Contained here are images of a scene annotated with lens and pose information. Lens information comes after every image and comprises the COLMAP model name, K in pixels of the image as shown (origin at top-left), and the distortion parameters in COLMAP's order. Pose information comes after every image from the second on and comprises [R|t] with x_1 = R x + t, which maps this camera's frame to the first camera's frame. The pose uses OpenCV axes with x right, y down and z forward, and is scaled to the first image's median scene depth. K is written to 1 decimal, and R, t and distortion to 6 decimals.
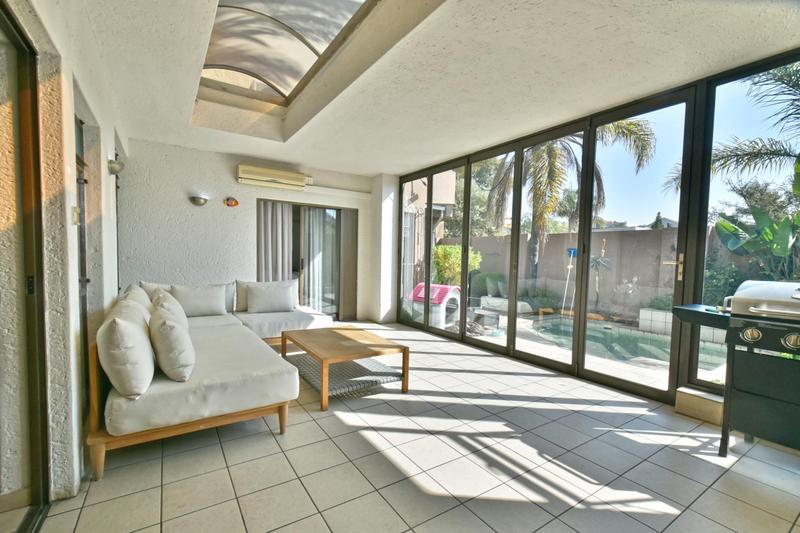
lens RADIAL K [[353.0, 0, 401.6], [0, 353.0, 276.5], [0, 0, 1]] dist [0.019244, -0.010266]
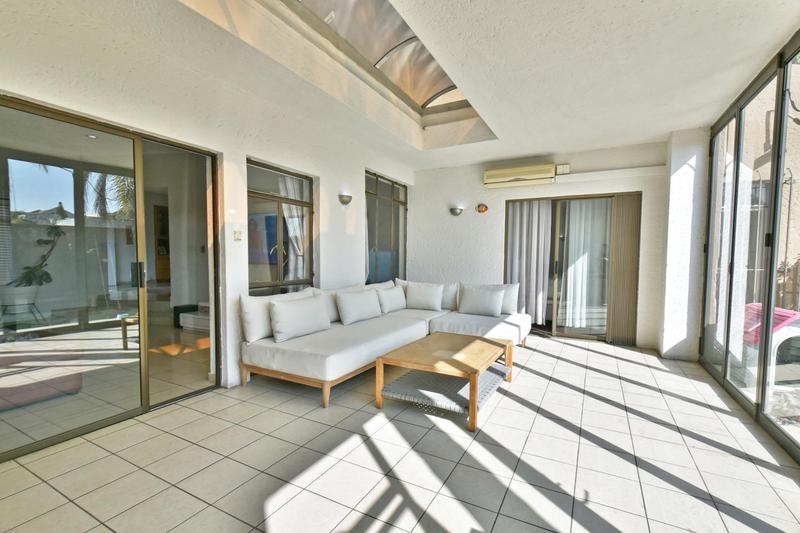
lens RADIAL K [[363.5, 0, 403.1], [0, 363.5, 276.1], [0, 0, 1]] dist [0.018267, -0.011778]
pose [[0.473189, 0.030188, -0.880444, 0.454242], [-0.042991, 0.999013, 0.011148, -0.010507], [0.879911, 0.032576, 0.474020, 0.343779]]
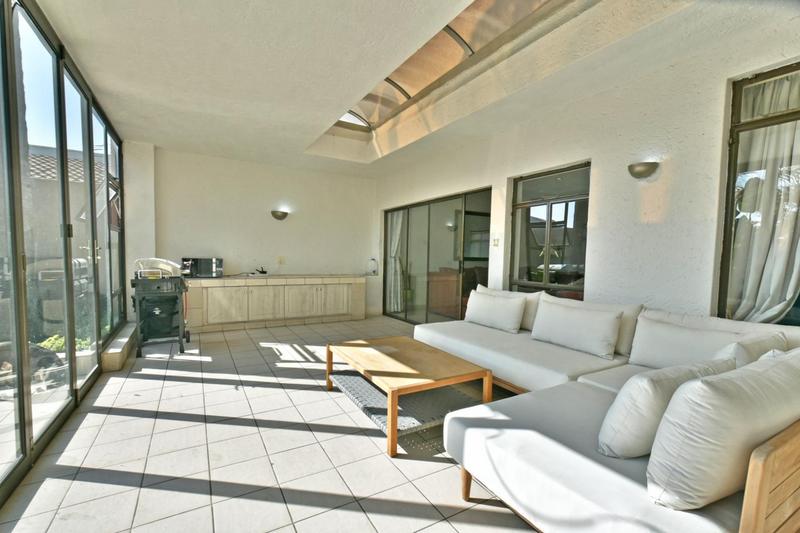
lens RADIAL K [[353.0, 0, 401.6], [0, 353.0, 276.5], [0, 0, 1]] dist [0.019244, -0.010266]
pose [[-0.997593, -0.043721, 0.053819, -0.167465], [-0.037437, 0.992925, 0.112686, -0.076342], [-0.058365, 0.110400, -0.992172, 1.398859]]
